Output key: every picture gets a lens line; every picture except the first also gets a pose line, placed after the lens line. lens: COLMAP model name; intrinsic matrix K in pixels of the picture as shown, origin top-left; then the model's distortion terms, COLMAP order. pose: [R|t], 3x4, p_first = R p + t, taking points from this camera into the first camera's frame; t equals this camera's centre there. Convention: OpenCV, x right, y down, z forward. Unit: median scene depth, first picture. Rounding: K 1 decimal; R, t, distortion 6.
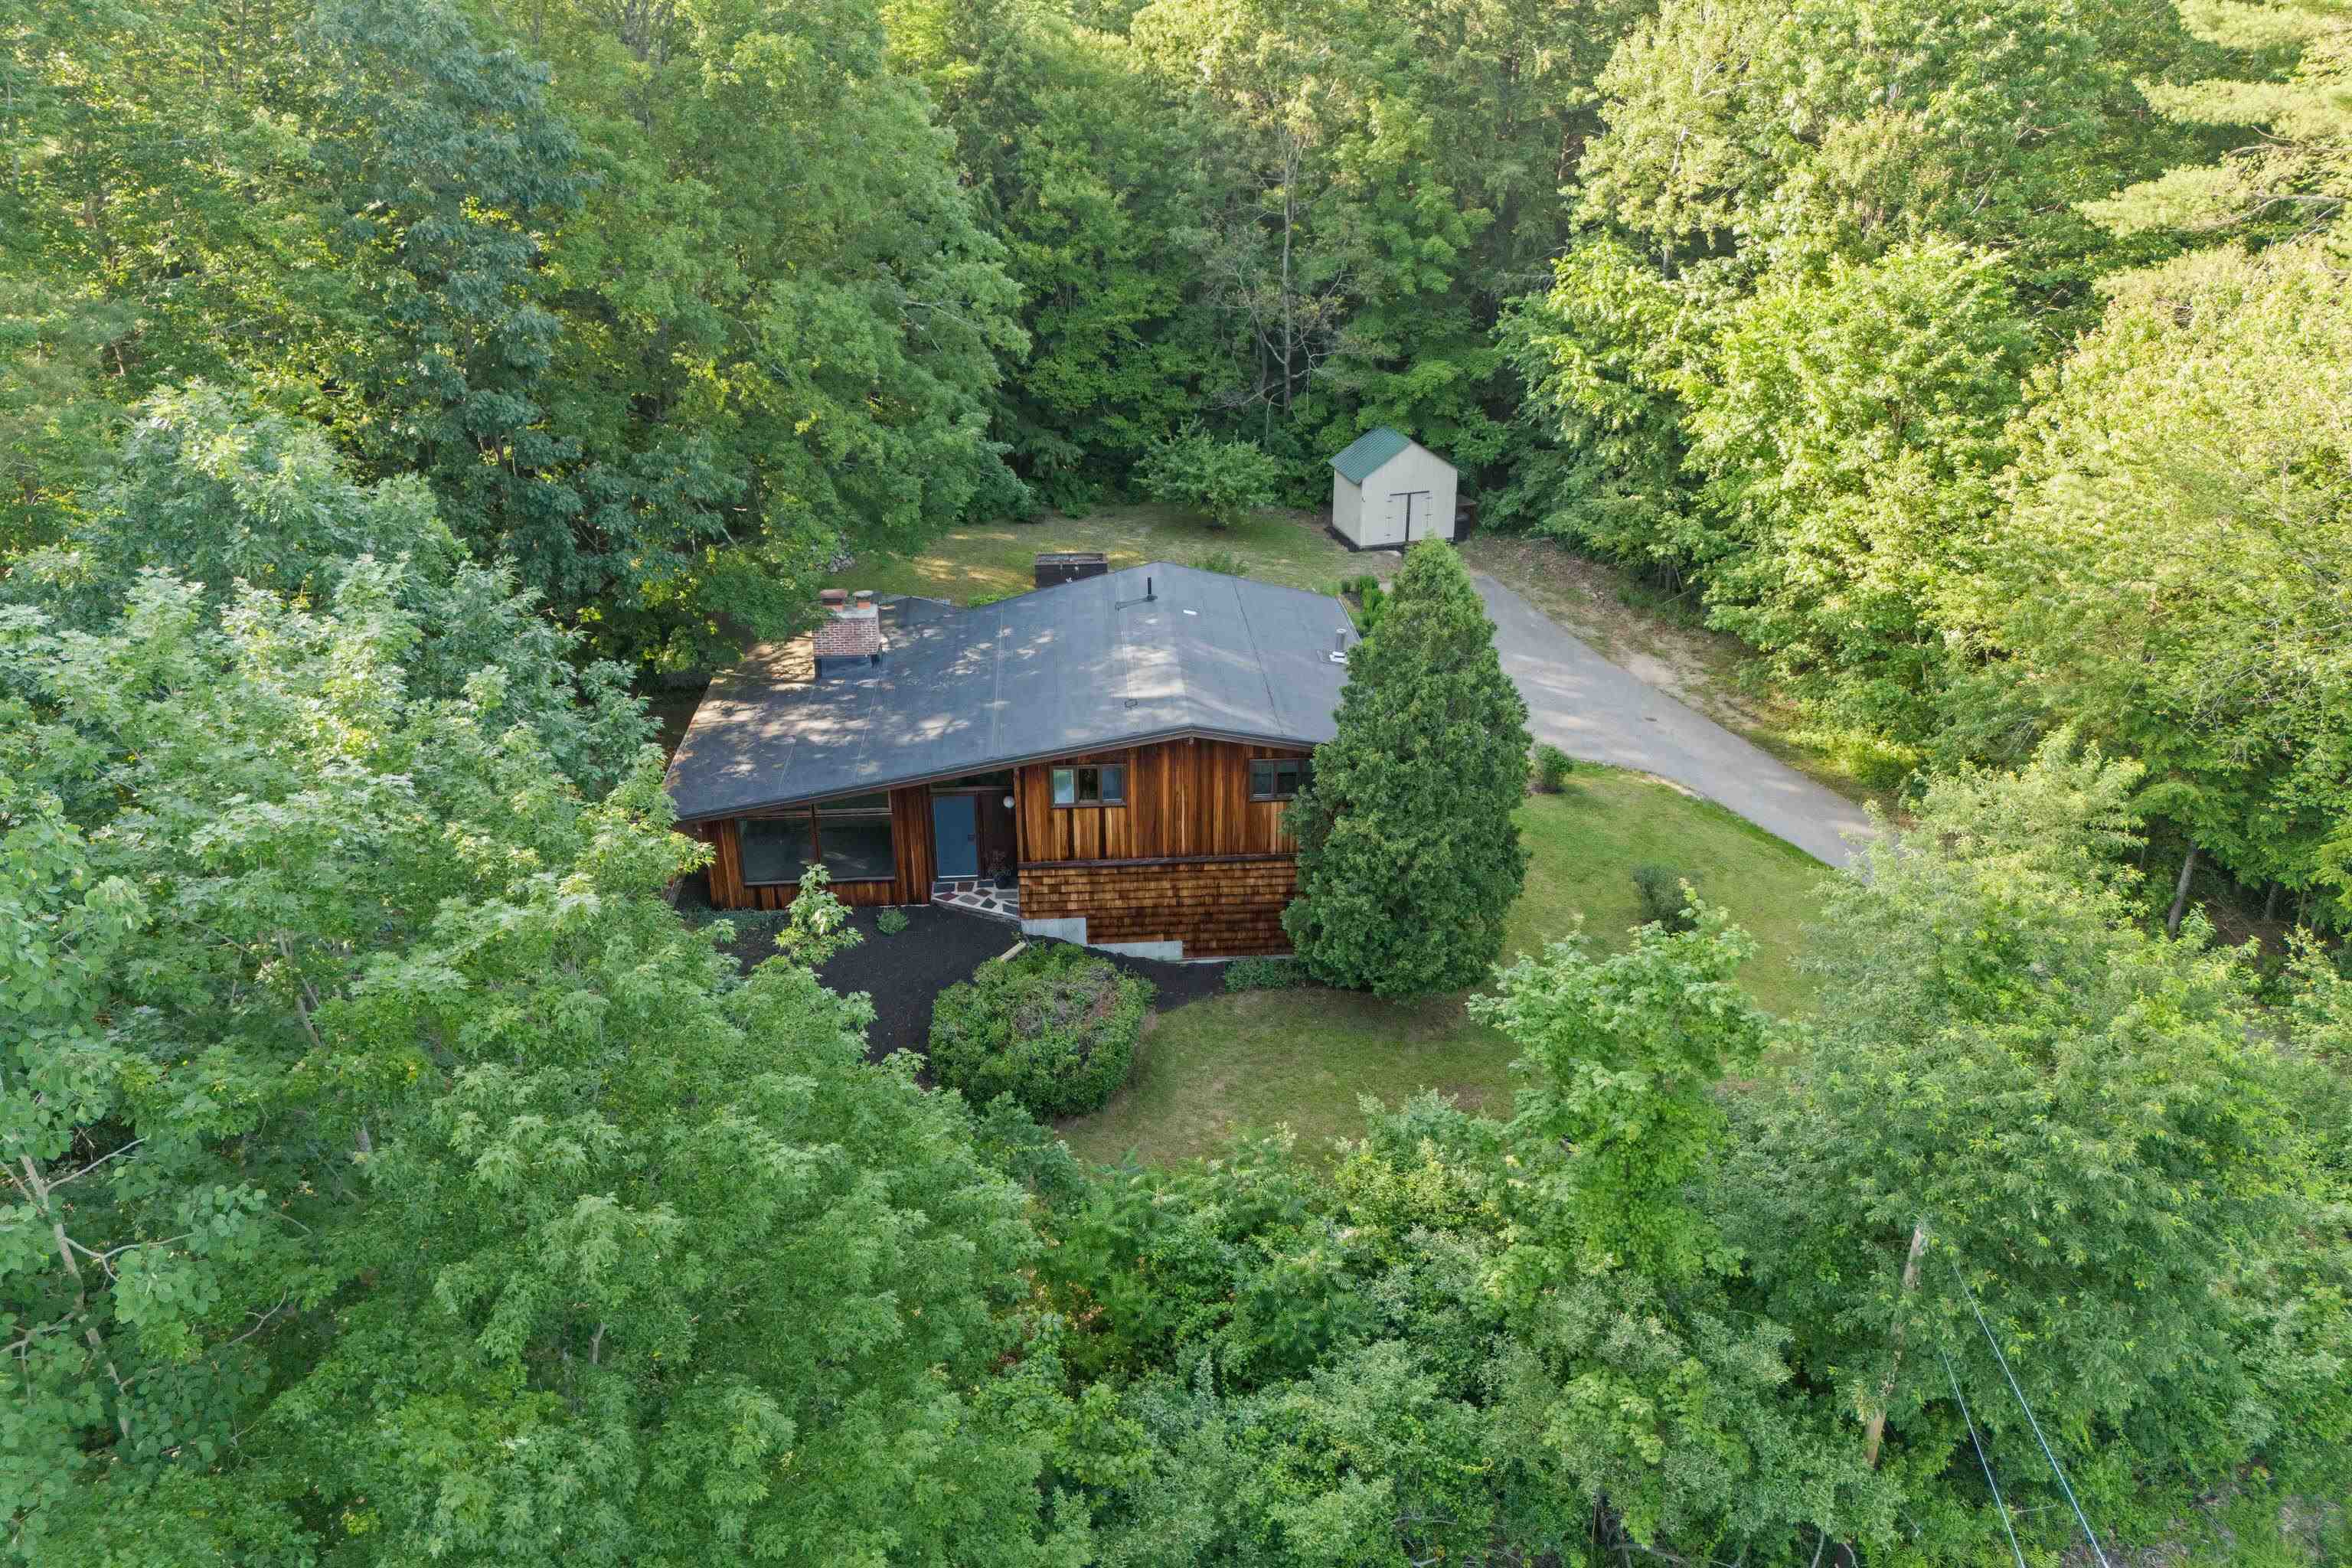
lens RADIAL K [[1741.4, 0, 1189.5], [0, 1741.4, 808.0], [0, 0, 1]] dist [0.066746, -0.058596]
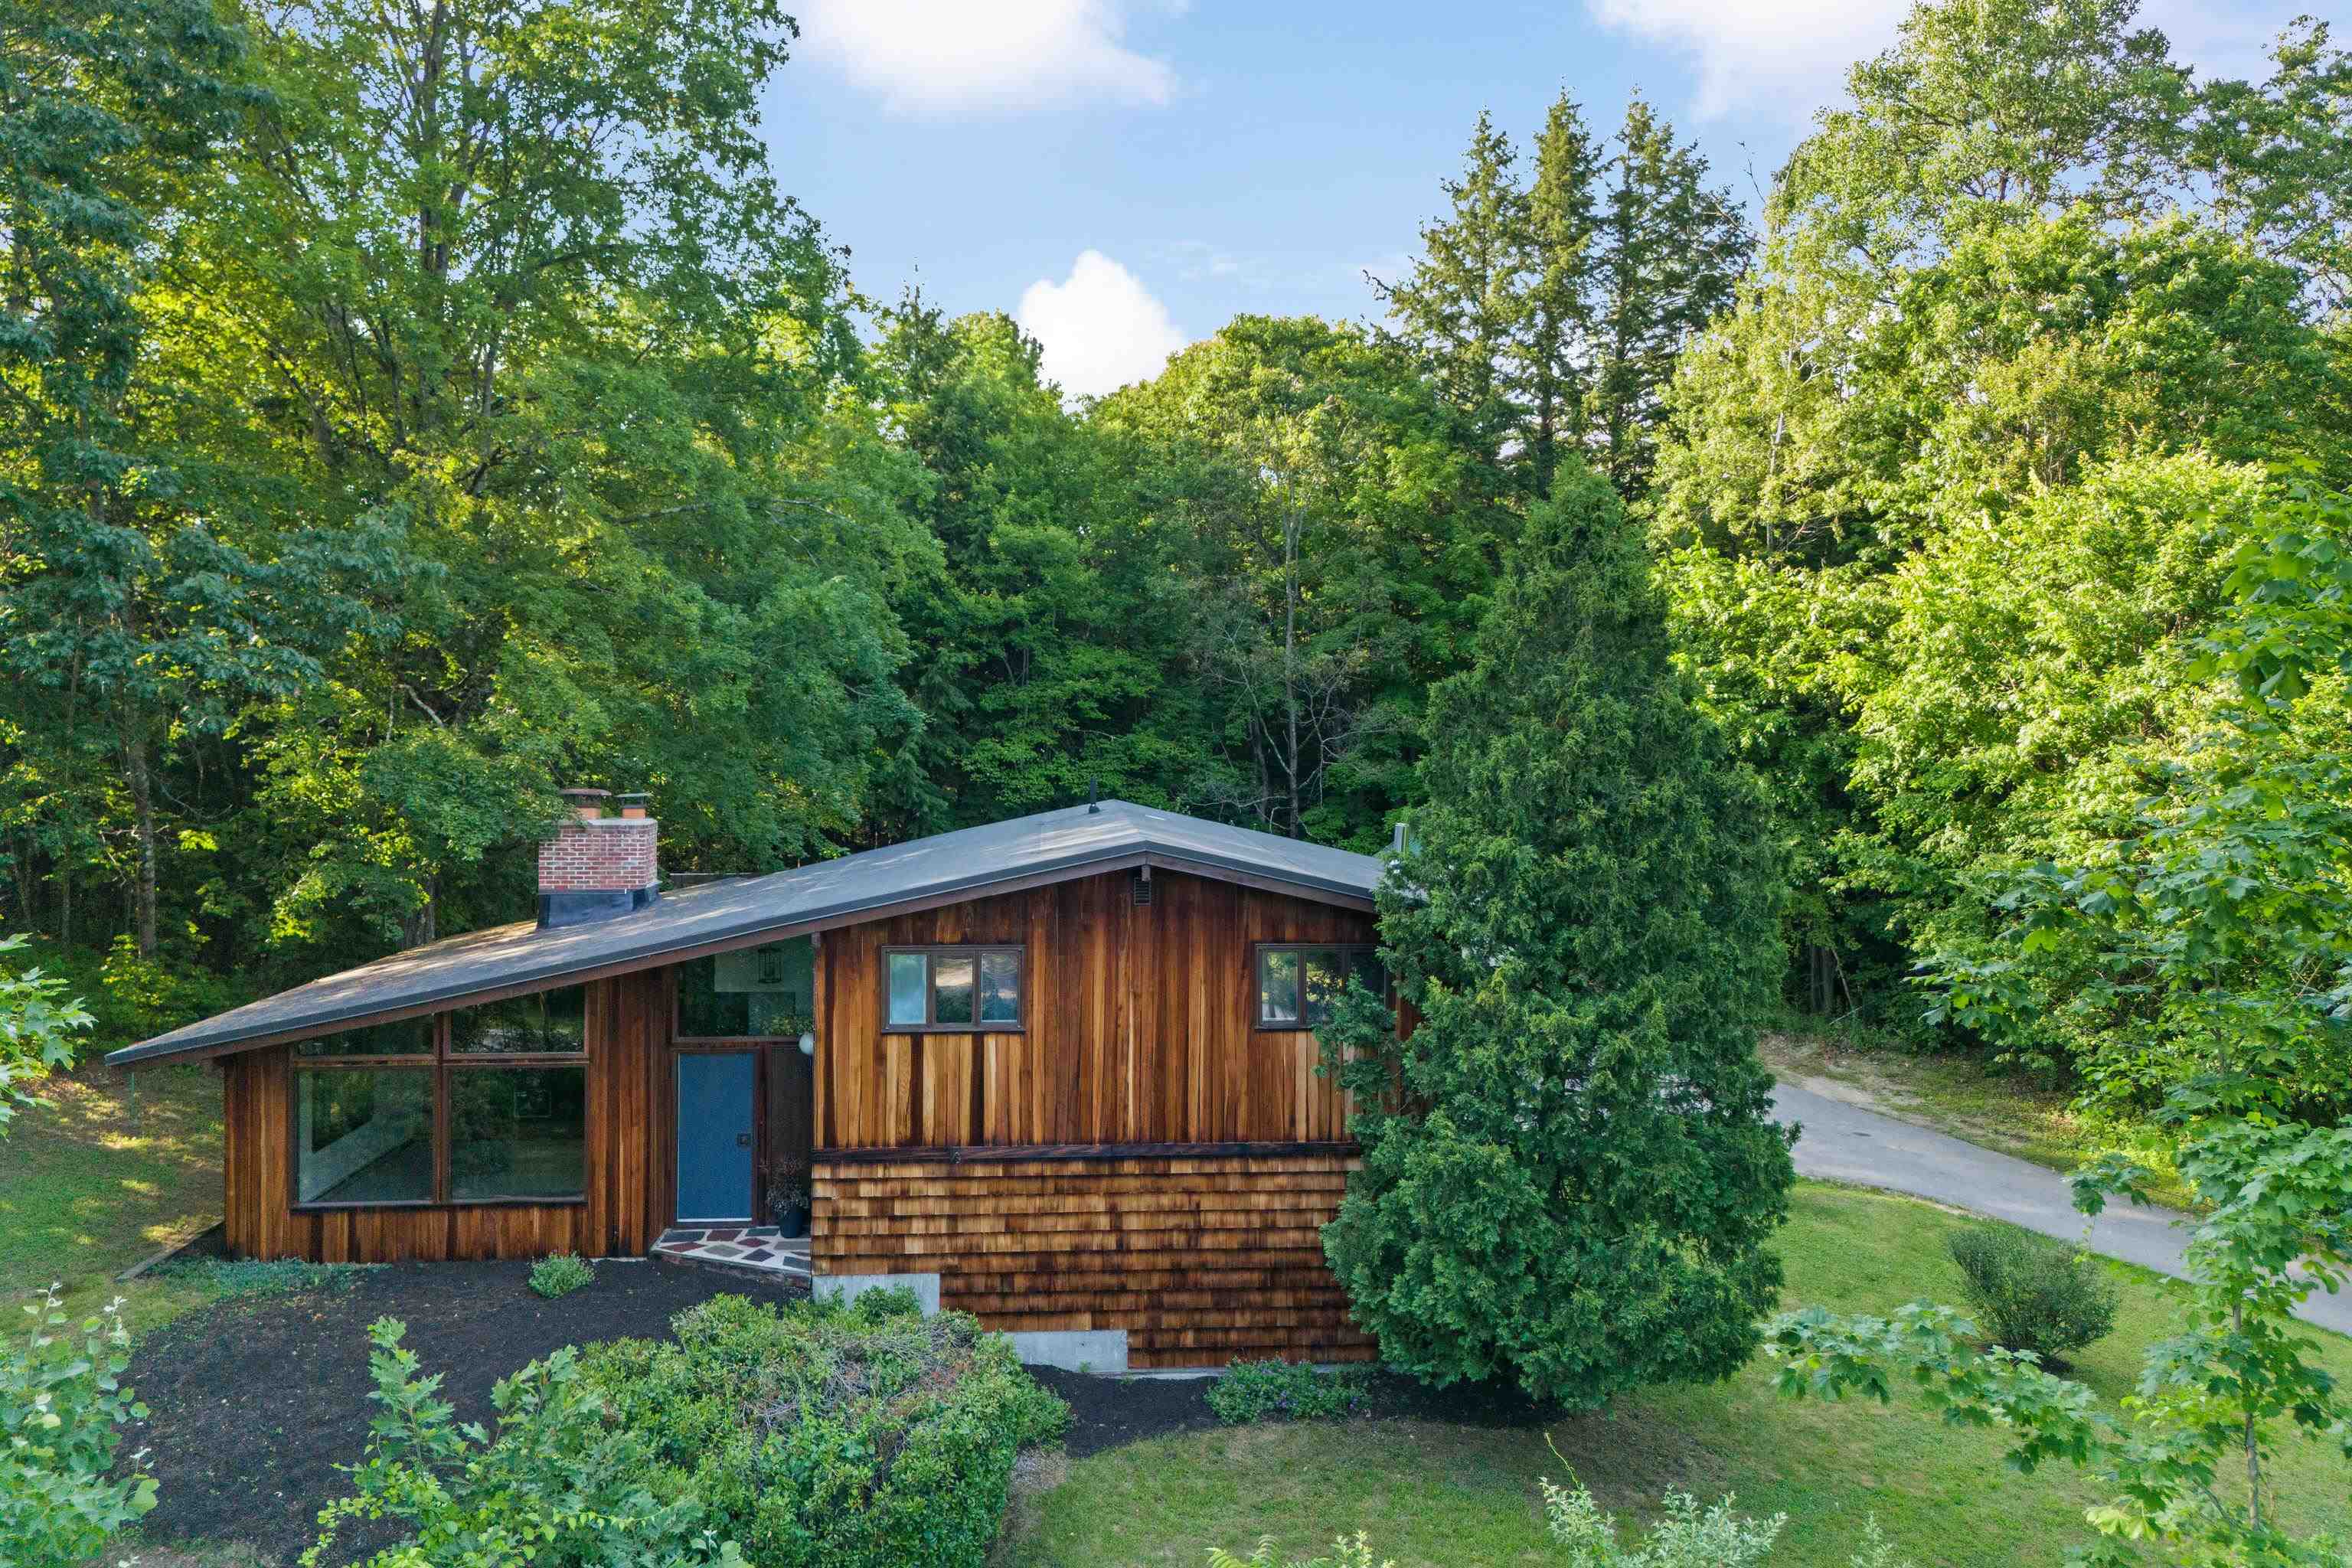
lens RADIAL K [[1804.6, 0, 1173.6], [0, 1804.6, 703.0], [0, 0, 1]] dist [0.061051, -0.085213]
pose [[0.999957, 0.005406, -0.007507, 0.012705], [-0.008162, 0.897521, -0.440897, 0.146878], [0.004354, 0.440939, 0.897526, 0.441622]]
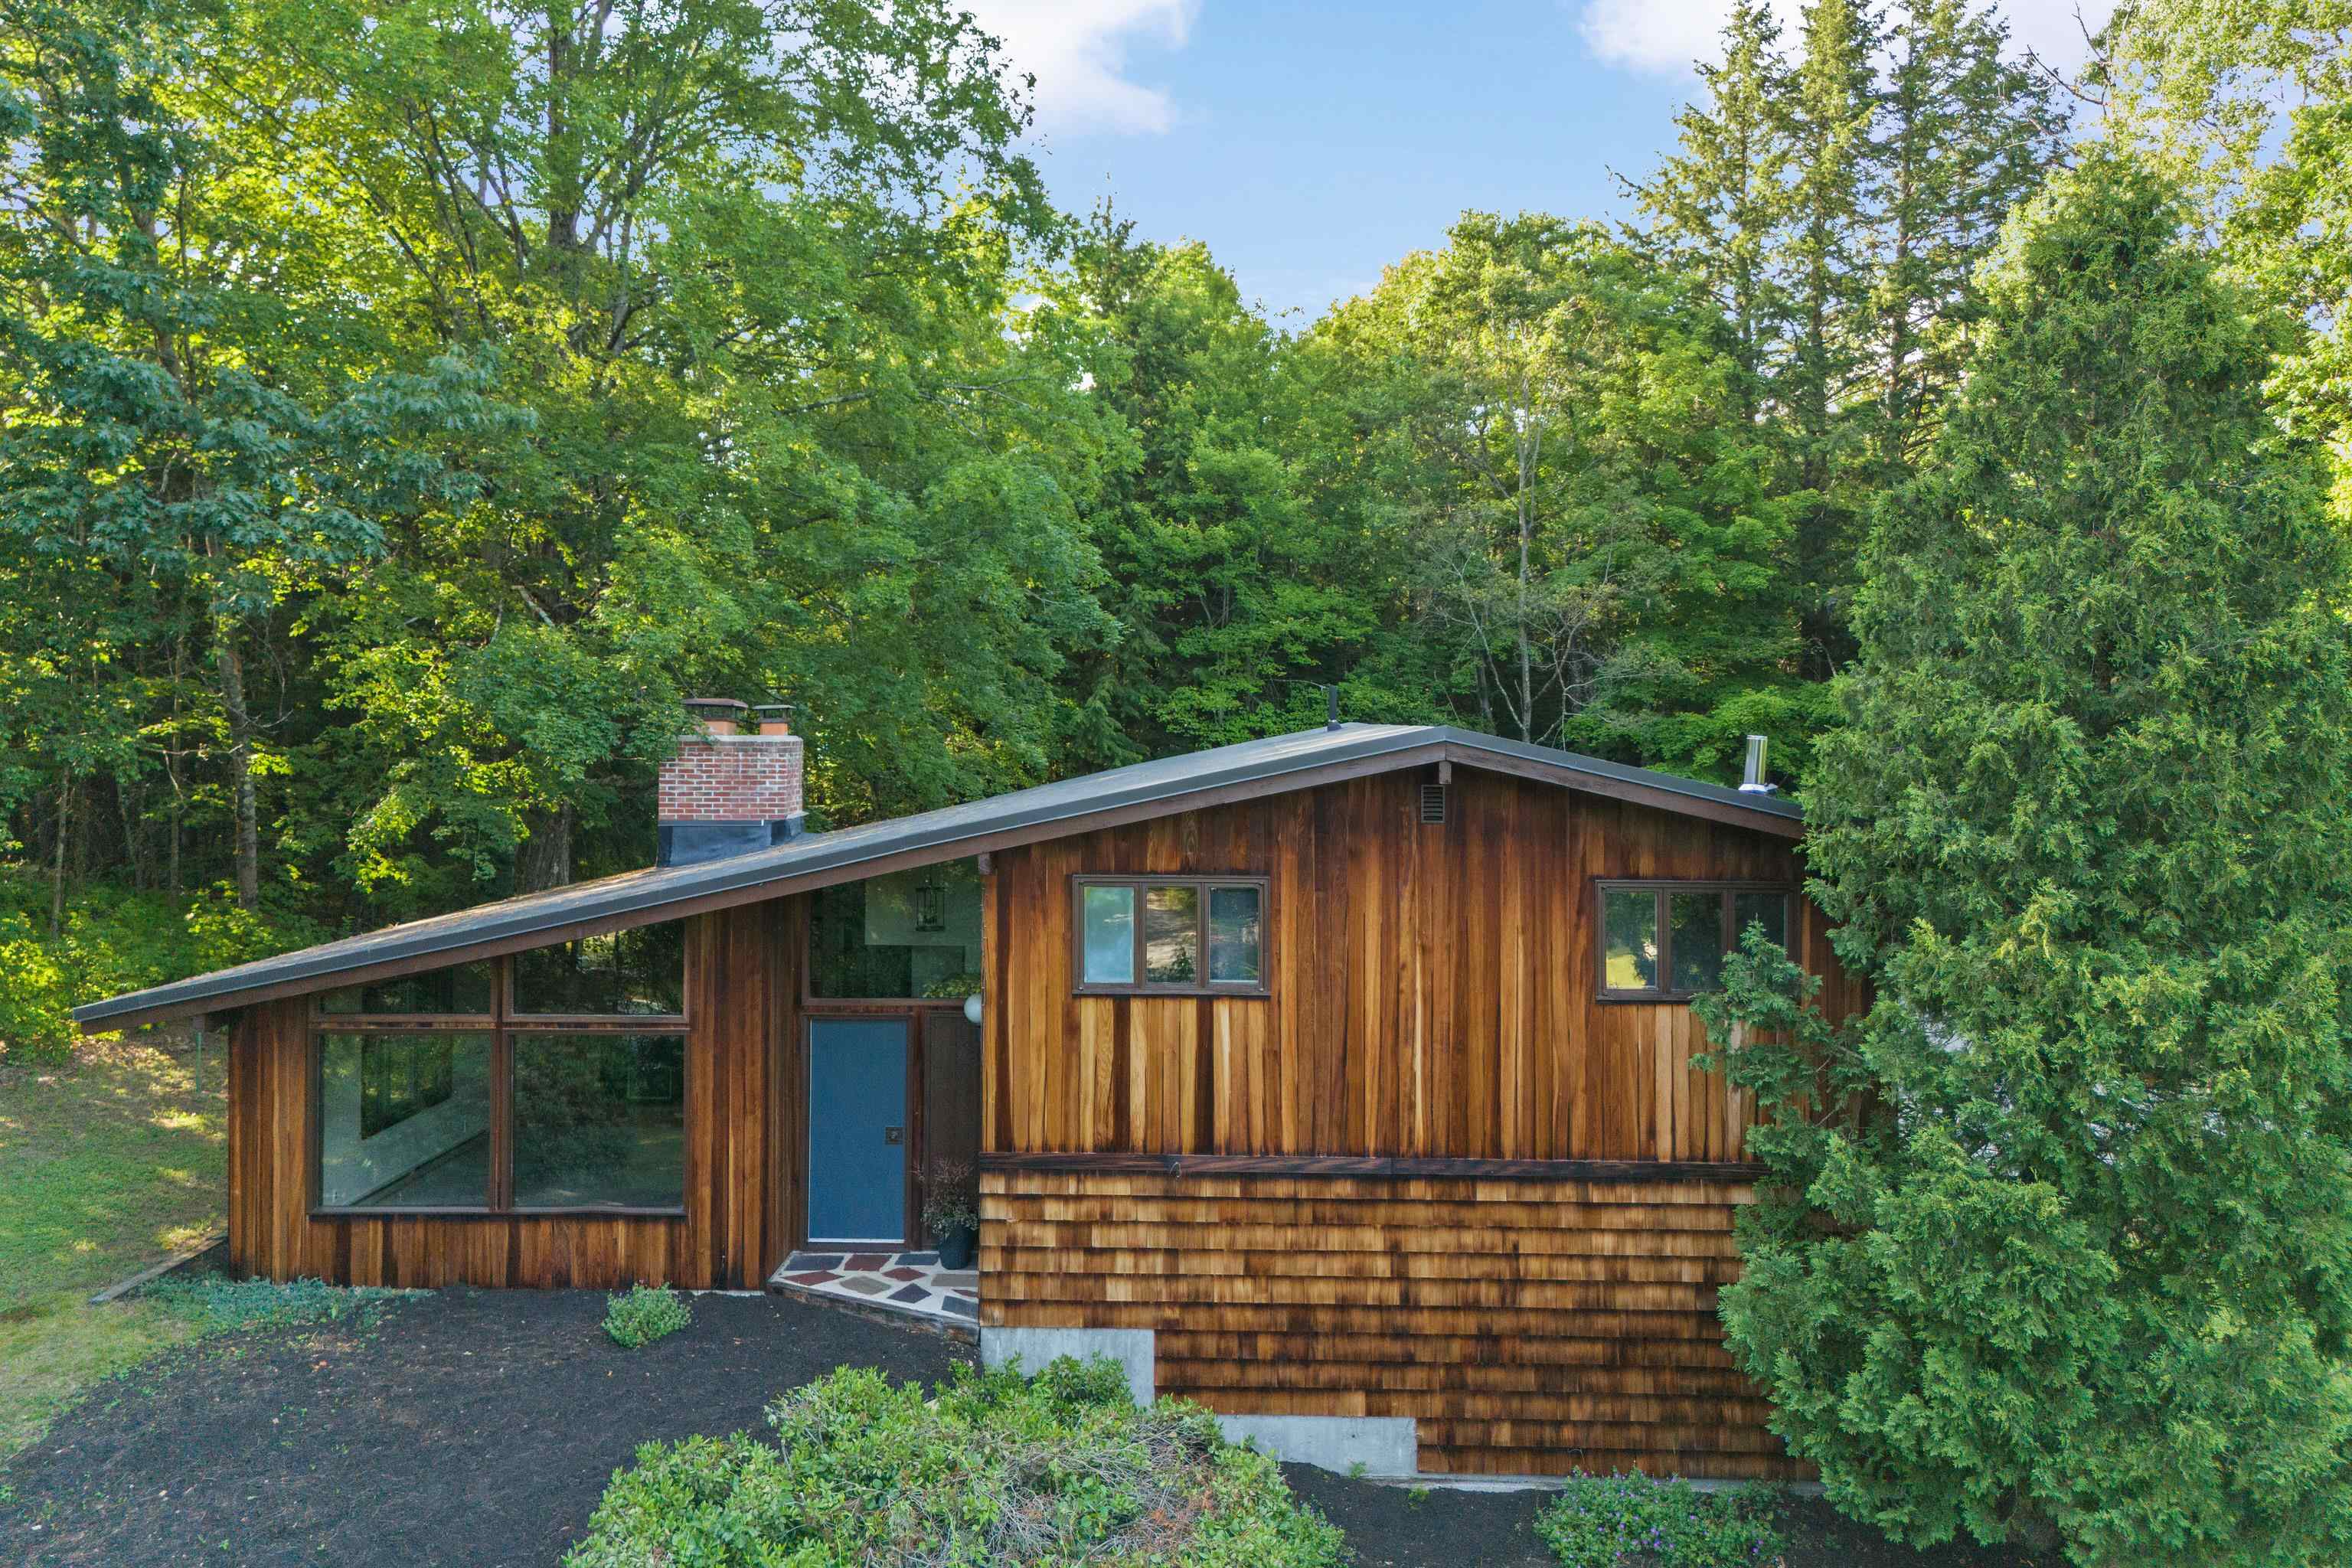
lens RADIAL K [[1785.4, 0, 1175.3], [0, 1785.4, 698.5], [0, 0, 1]] dist [0.067583, -0.077374]
pose [[0.994152, 0.003821, -0.107922, -0.014090], [-0.050787, 0.898498, -0.436031, 0.108406], [0.095301, 0.438962, 0.893437, 0.595375]]
